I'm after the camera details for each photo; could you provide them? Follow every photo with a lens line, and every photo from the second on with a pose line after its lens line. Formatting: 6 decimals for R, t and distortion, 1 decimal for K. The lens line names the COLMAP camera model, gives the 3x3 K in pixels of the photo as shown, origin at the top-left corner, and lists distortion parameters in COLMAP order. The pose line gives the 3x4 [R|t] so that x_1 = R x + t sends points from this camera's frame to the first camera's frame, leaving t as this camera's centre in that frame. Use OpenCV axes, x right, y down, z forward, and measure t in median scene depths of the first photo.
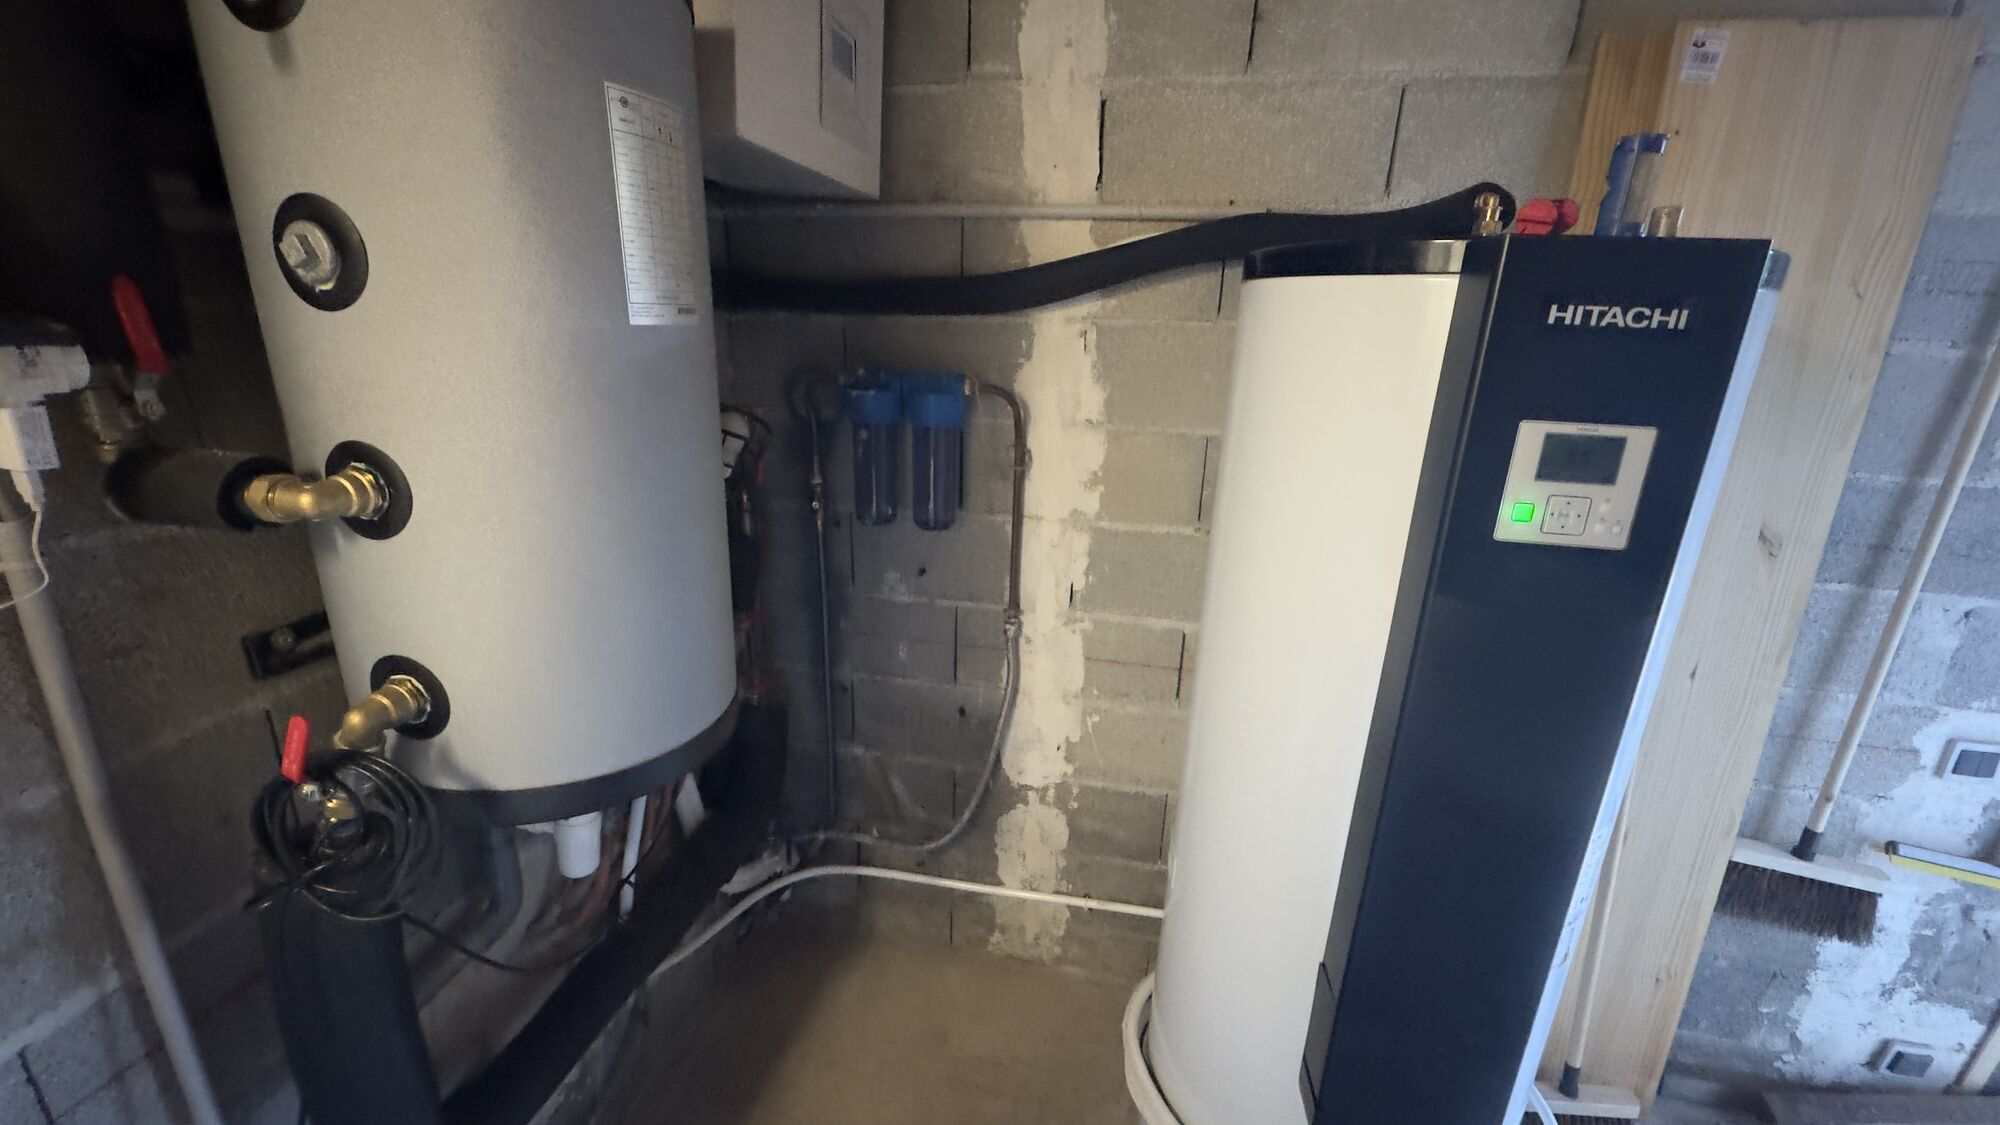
lens RADIAL K [[793.6, 0, 1000.0], [0, 793.6, 562.5], [0, 0, 1]] dist [-0.000368, 0.000076]
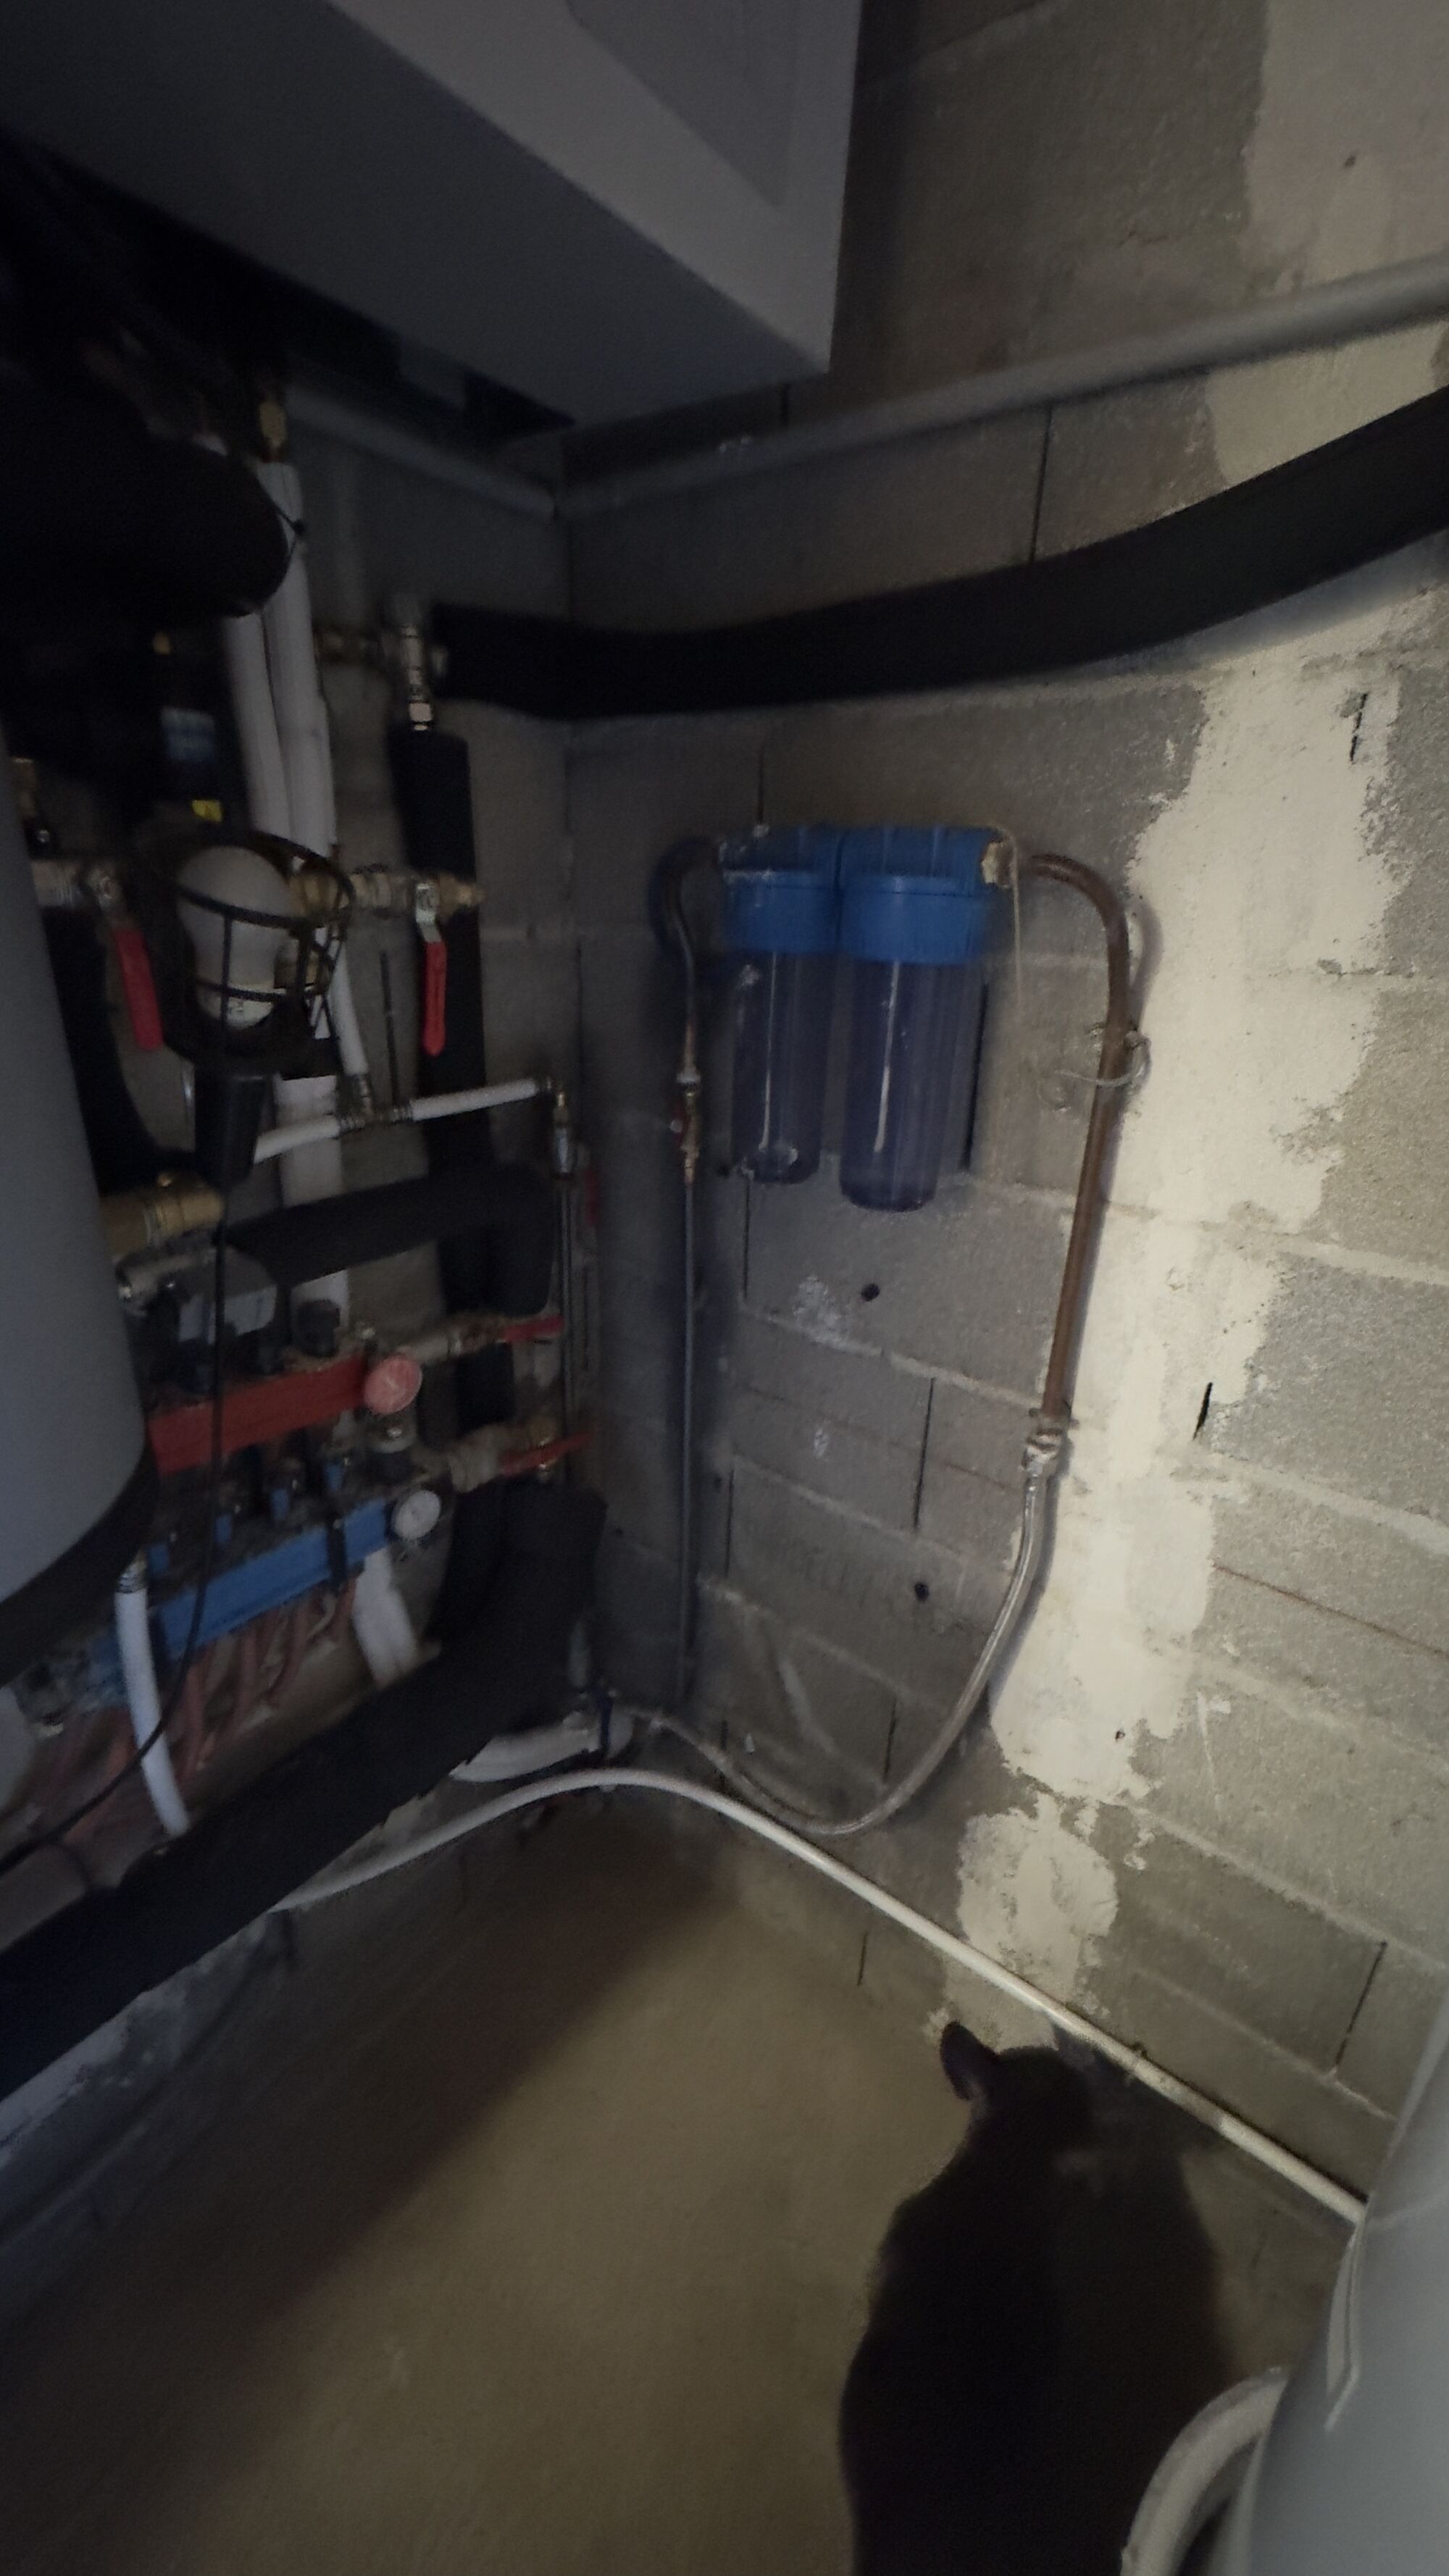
lens RADIAL K [[1022.2, 0, 724.5], [0, 1022.2, 1288.0], [0, 0, 1]] dist [-0.000368, 0.000076]
pose [[0.894640, 0.164928, -0.415231, 0.076648], [-0.140070, 0.986055, 0.089869, -0.033445], [0.424263, -0.022239, 0.905266, 0.421321]]
